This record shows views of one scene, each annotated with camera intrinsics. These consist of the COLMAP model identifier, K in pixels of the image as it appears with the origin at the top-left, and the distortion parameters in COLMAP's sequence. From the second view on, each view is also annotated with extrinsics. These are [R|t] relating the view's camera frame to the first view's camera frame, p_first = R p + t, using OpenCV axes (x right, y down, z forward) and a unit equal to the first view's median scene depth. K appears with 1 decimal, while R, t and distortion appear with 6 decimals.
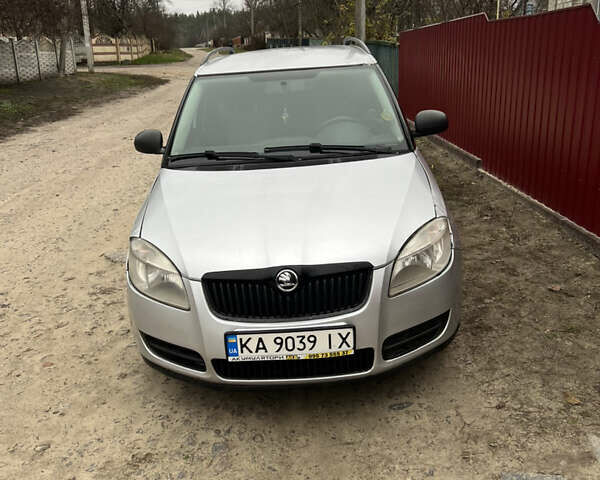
lens RADIAL K [[583.8, 0, 300.0], [0, 583.8, 240.0], [0, 0, 1]] dist [0.007941, -0.014170]
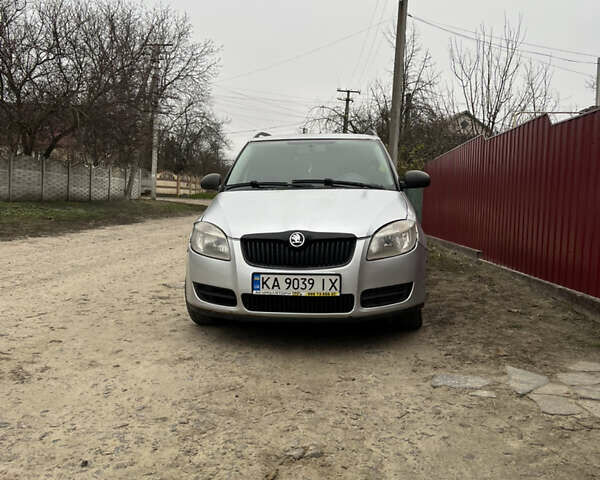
lens RADIAL K [[583.8, 0, 300.0], [0, 583.8, 240.0], [0, 0, 1]] dist [0.007941, -0.014170]
pose [[0.995044, 0.065365, -0.074927, 0.090380], [-0.081862, 0.966268, -0.244181, 0.405672], [0.056439, 0.249105, 0.966831, -0.413766]]
